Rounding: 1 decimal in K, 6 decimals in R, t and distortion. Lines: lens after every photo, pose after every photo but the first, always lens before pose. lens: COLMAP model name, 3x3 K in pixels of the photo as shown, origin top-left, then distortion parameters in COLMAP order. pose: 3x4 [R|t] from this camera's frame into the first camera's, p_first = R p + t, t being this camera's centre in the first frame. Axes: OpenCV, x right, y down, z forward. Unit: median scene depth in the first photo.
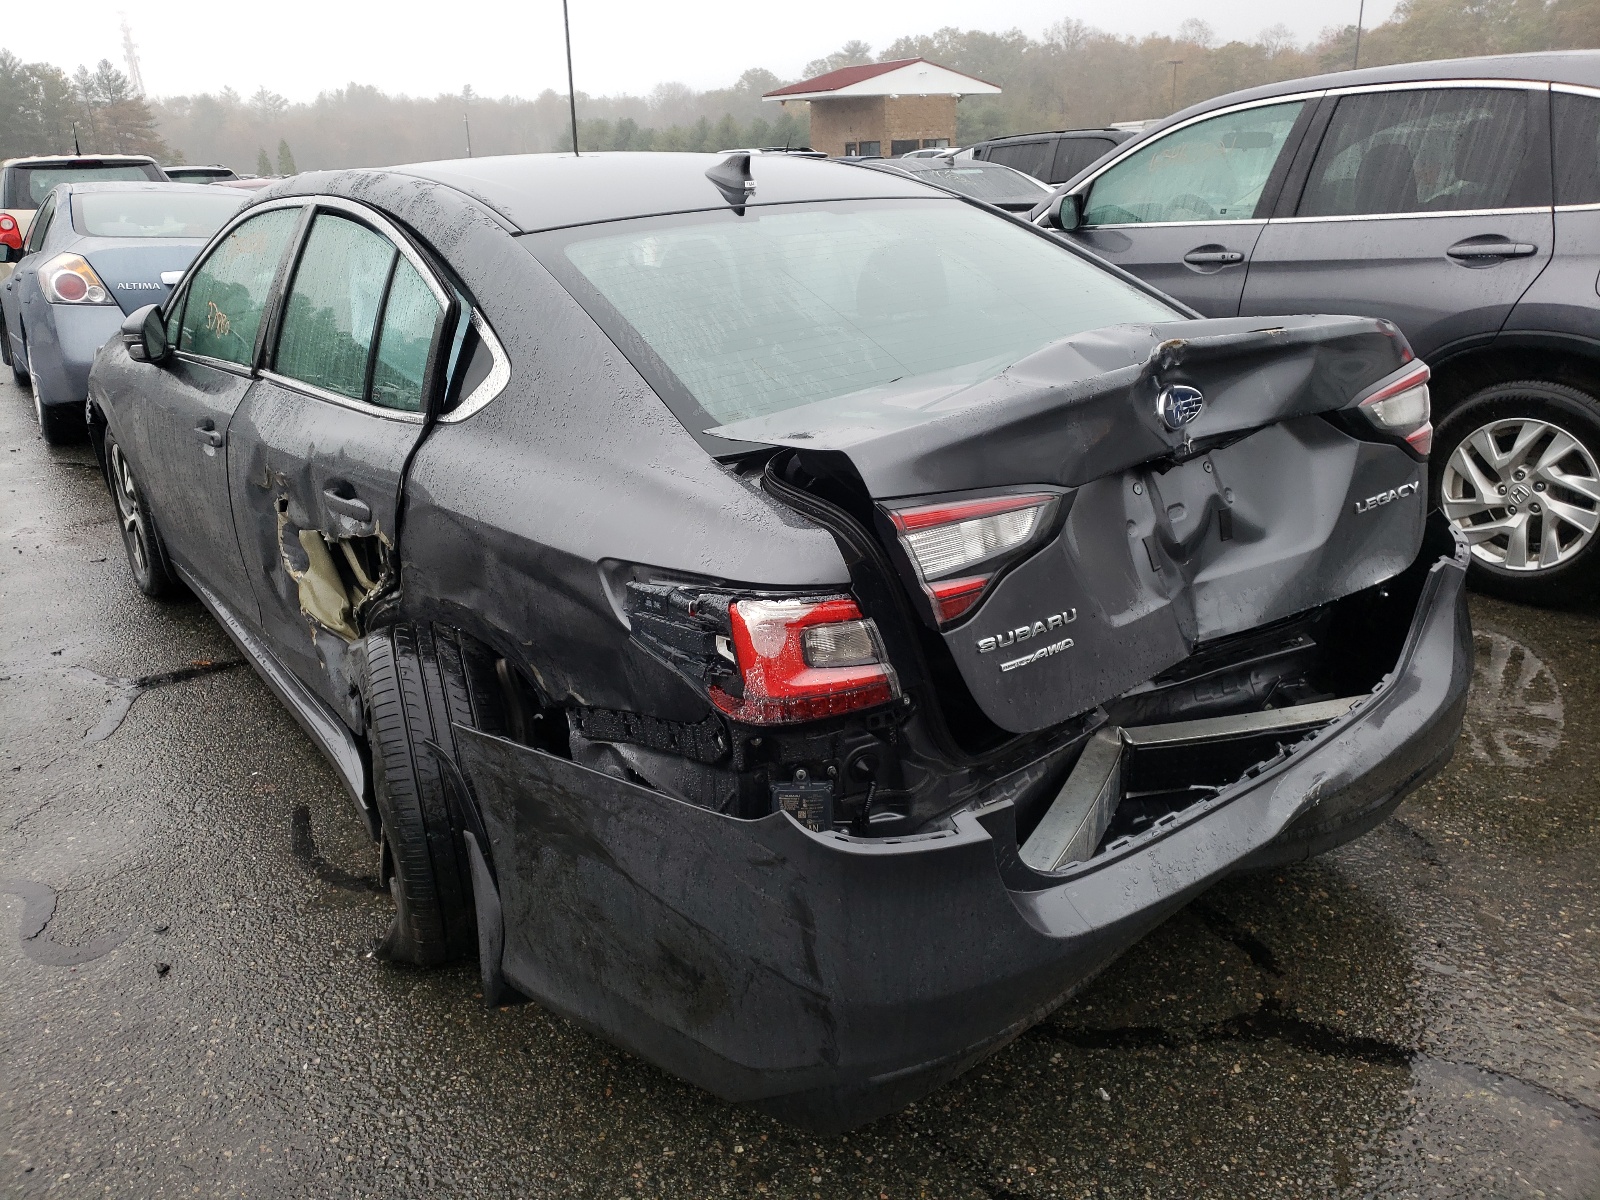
lens RADIAL K [[1222.4, 0, 801.8], [0, 1222.4, 591.3], [0, 0, 1]] dist [-0.004496, 0.020187]
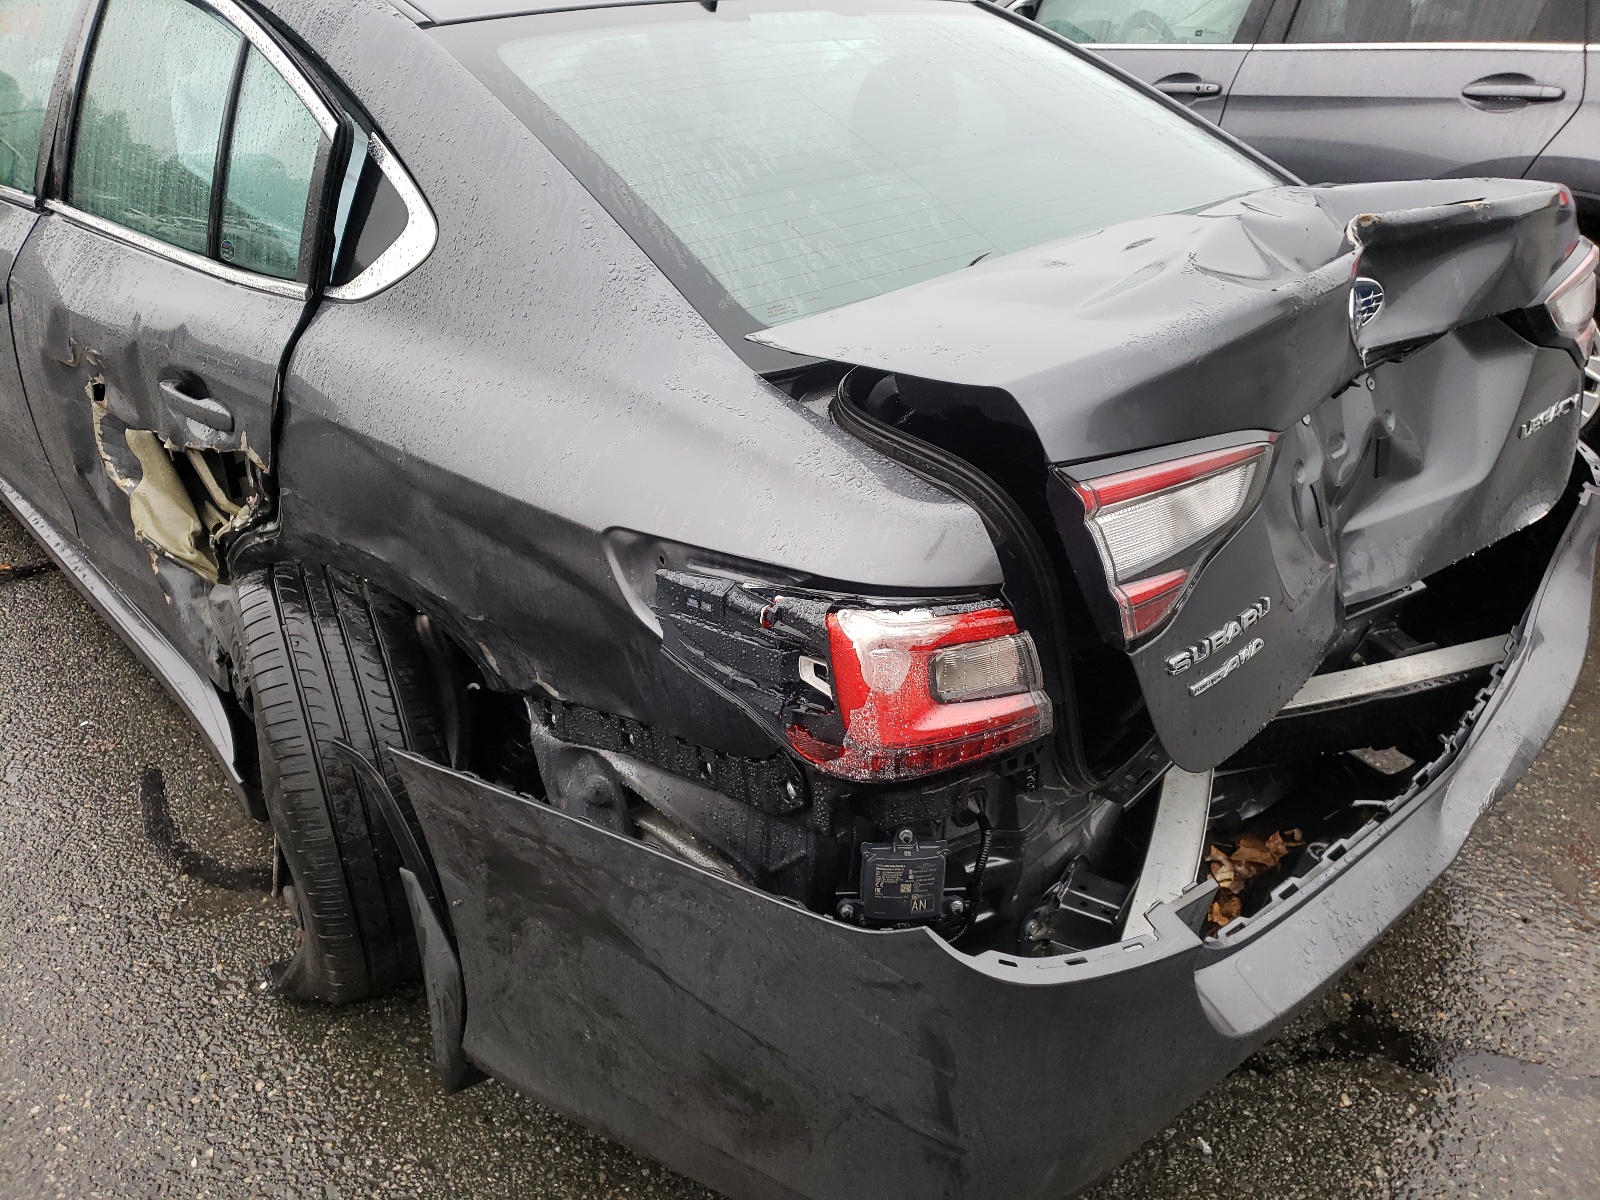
lens RADIAL K [[1222.4, 0, 795.9], [0, 1222.4, 607.6], [0, 0, 1]] dist [-0.004496, 0.020187]
pose [[0.992820, -0.011651, 0.119053, -0.121837], [-0.006155, 0.988952, 0.148108, -0.072754], [-0.119463, -0.147777, 0.981779, 0.258965]]
